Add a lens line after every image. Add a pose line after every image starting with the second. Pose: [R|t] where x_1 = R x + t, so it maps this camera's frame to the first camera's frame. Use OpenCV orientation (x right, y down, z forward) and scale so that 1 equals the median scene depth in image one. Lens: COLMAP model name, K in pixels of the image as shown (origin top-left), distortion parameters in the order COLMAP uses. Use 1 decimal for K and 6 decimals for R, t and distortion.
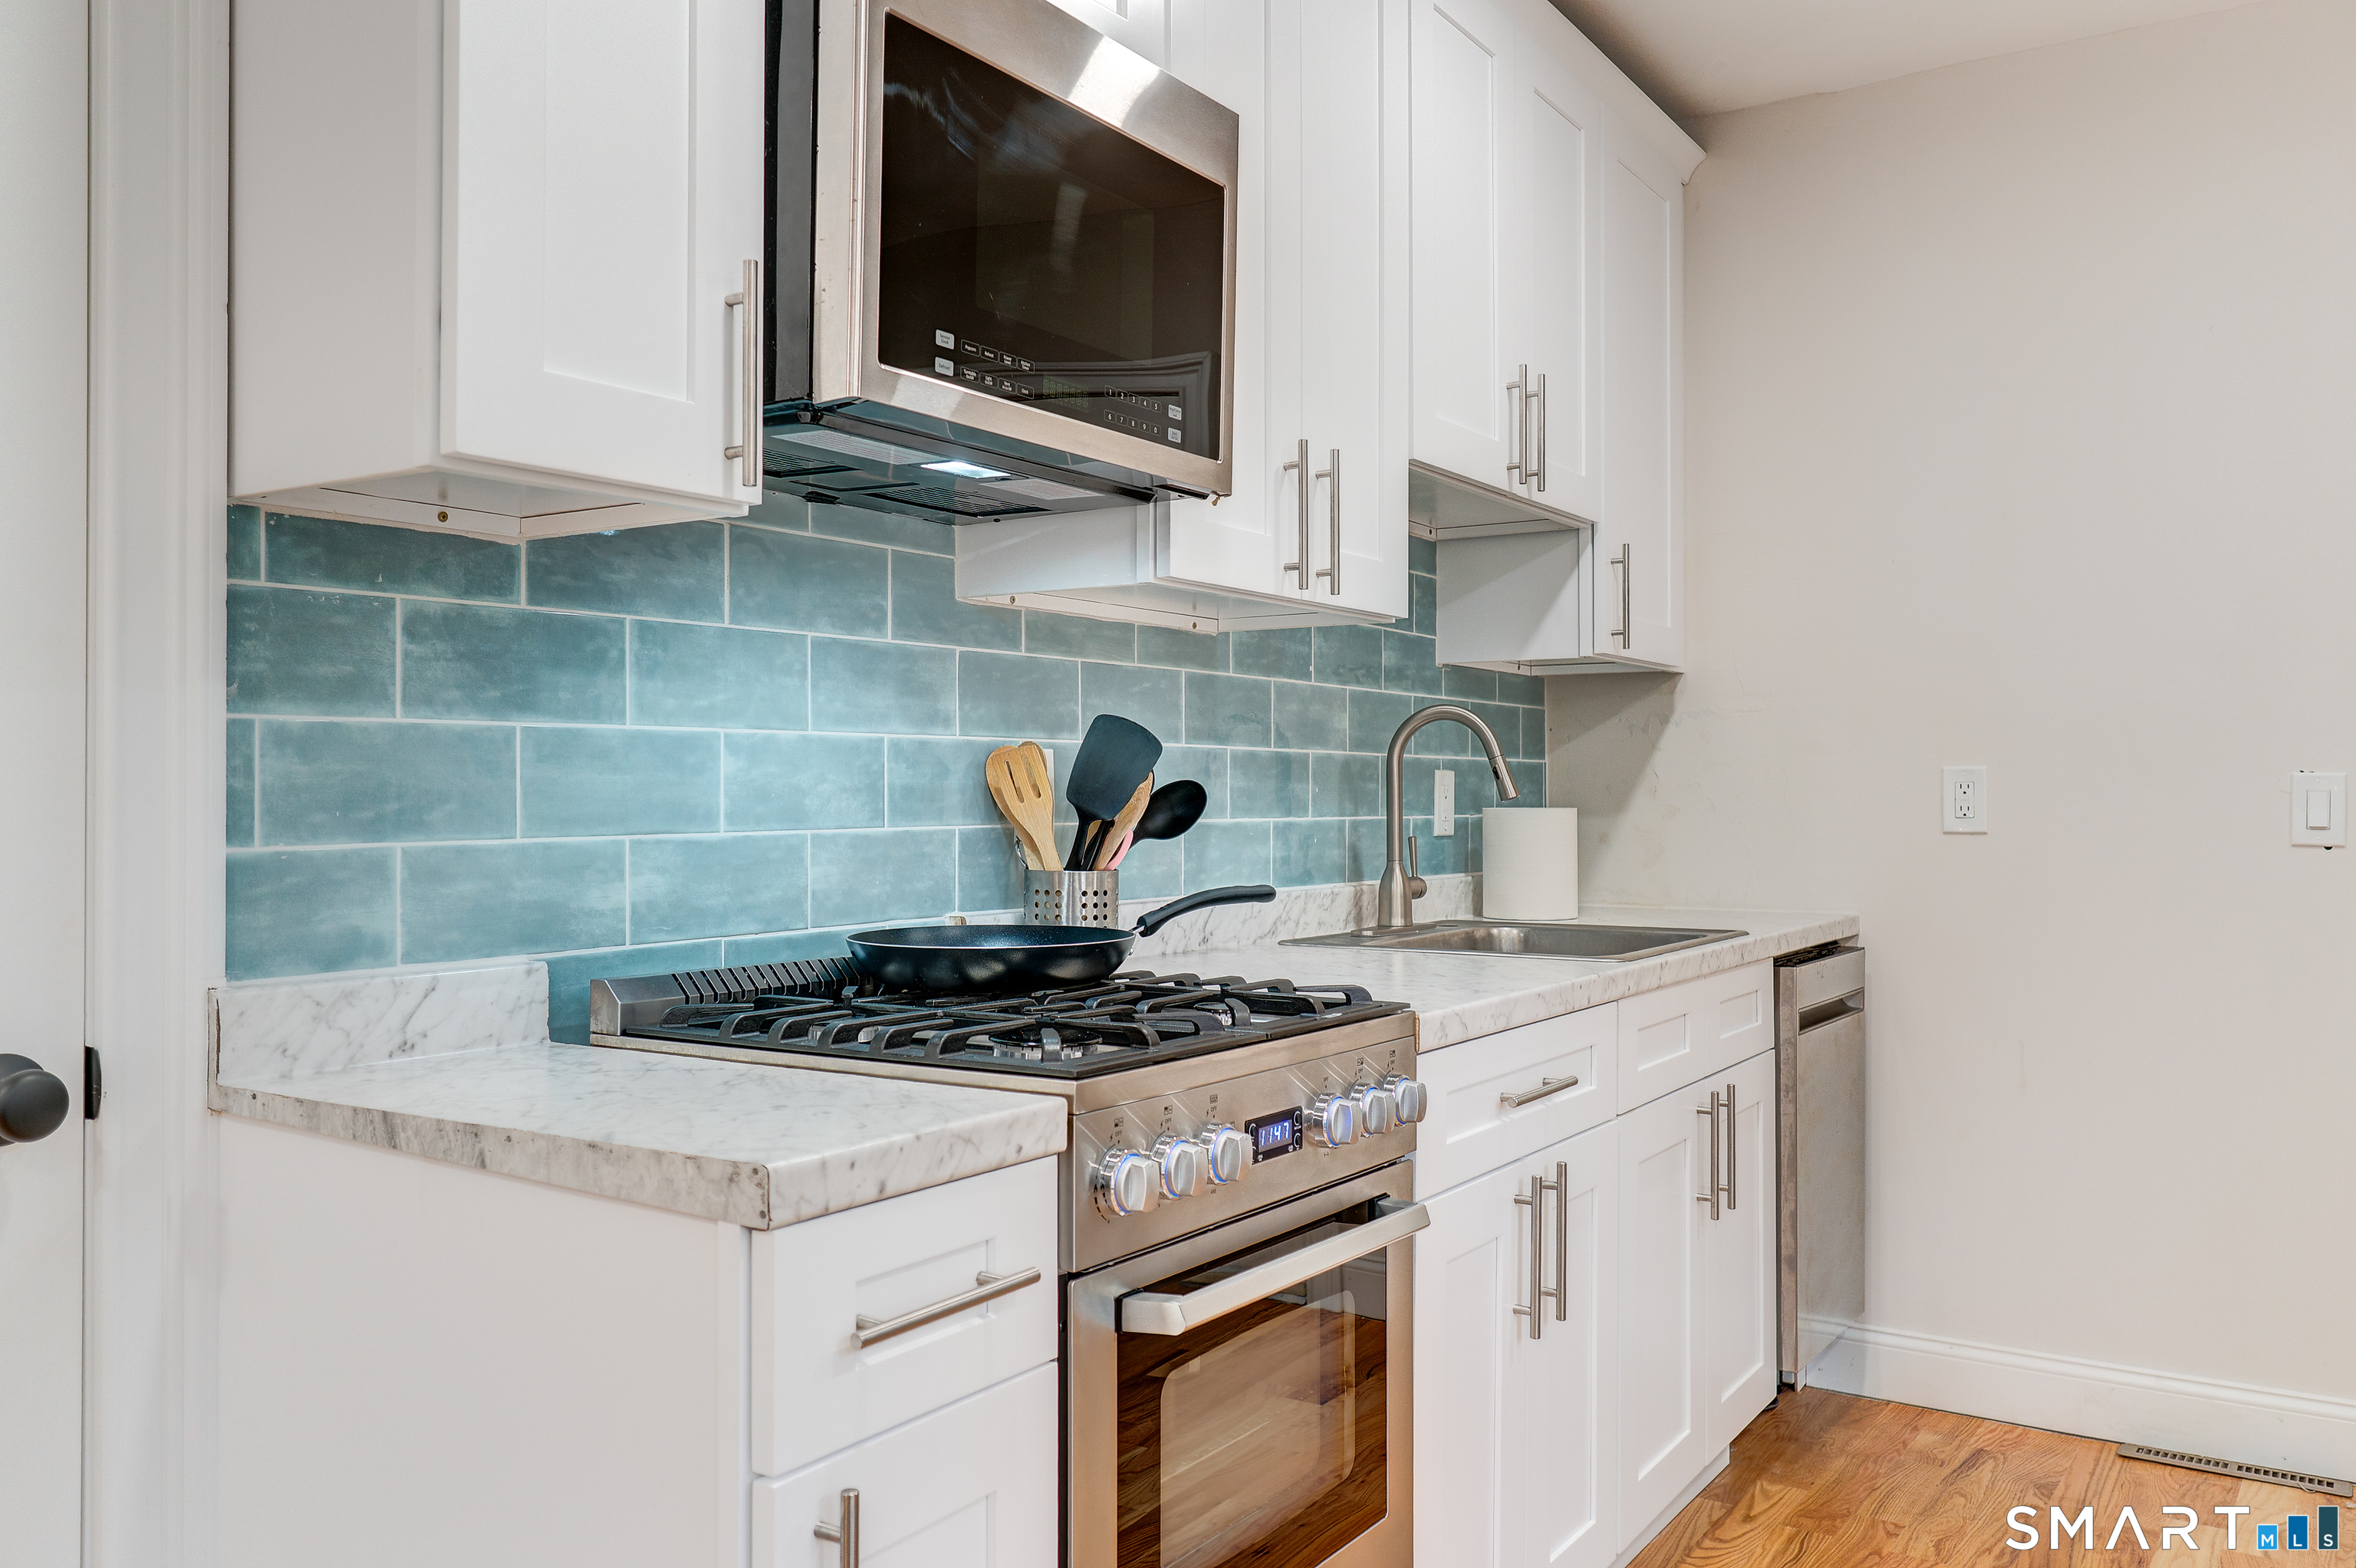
lens RADIAL K [[1843.2, 0, 1178.0], [0, 1843.2, 784.0], [0, 0, 1]] dist [-0.118602, 0.000164]
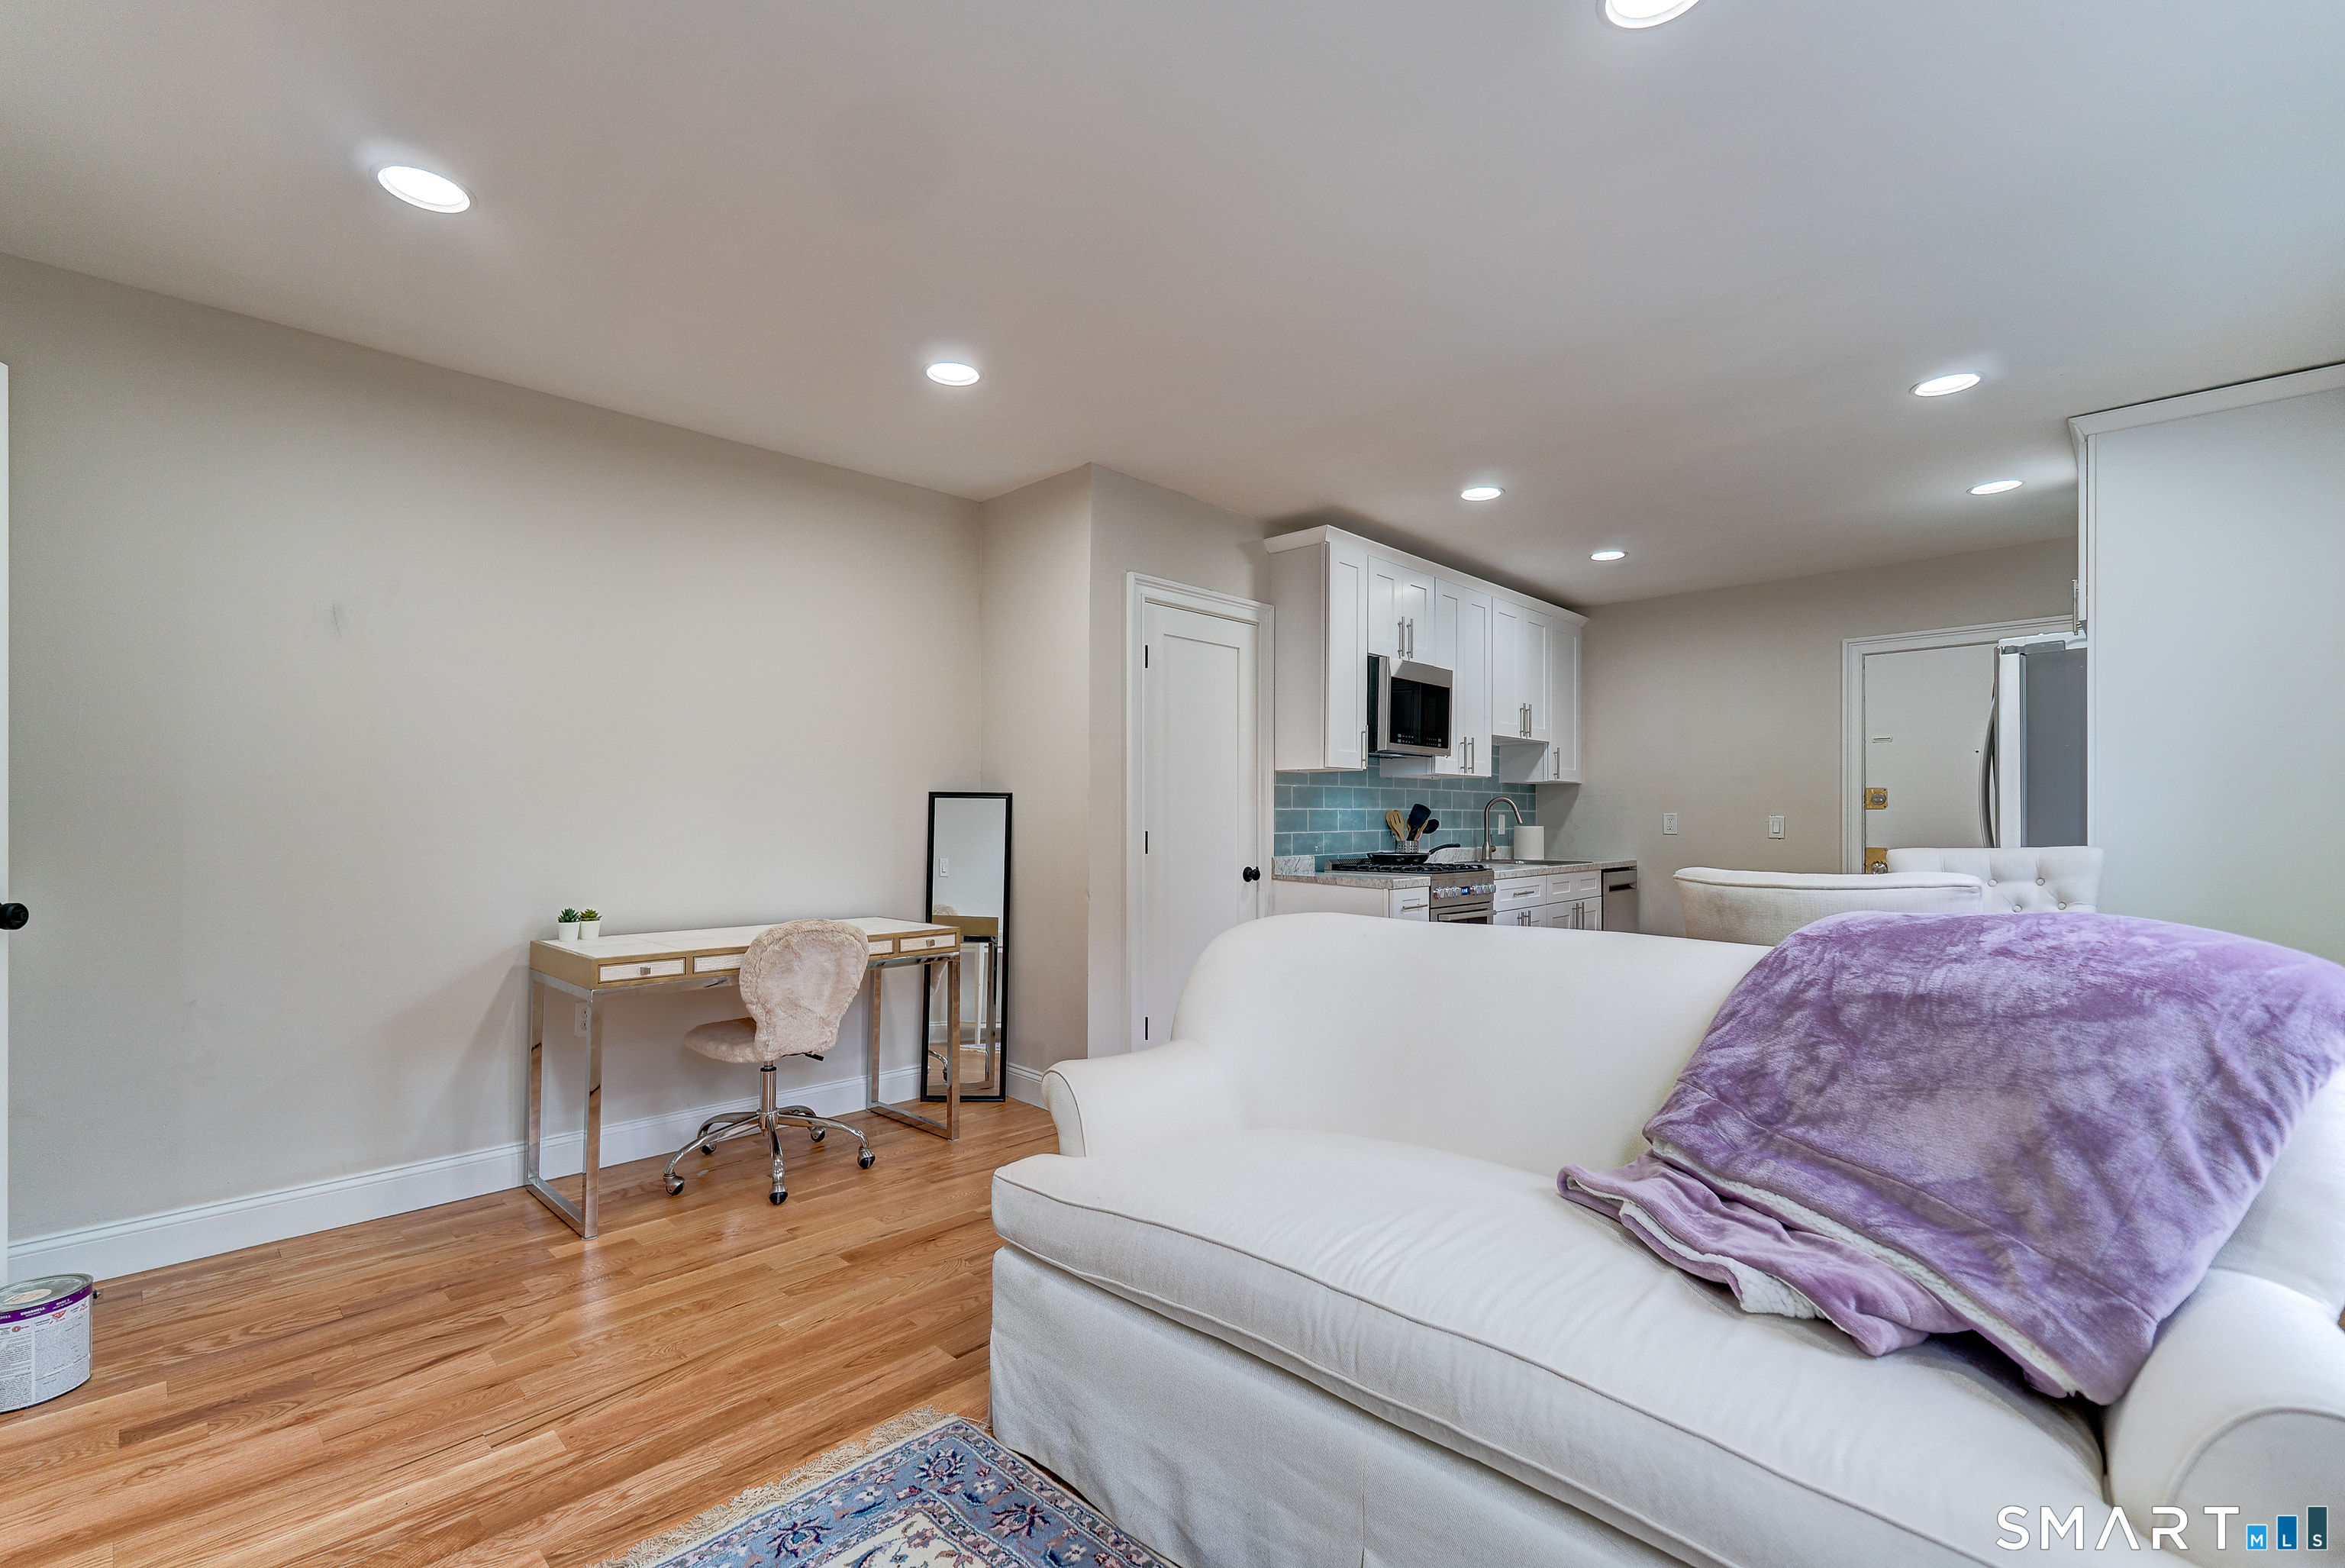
lens RADIAL K [[999.9, 0, 1161.1], [0, 999.9, 821.7], [0, 0, 1]] dist [0.000591, 0.000029]
pose [[0.982271, 0.001472, -0.187462, -0.185398], [0.000406, 0.999950, 0.009978, -0.019785], [0.187468, -0.009878, 0.982221, -1.365277]]
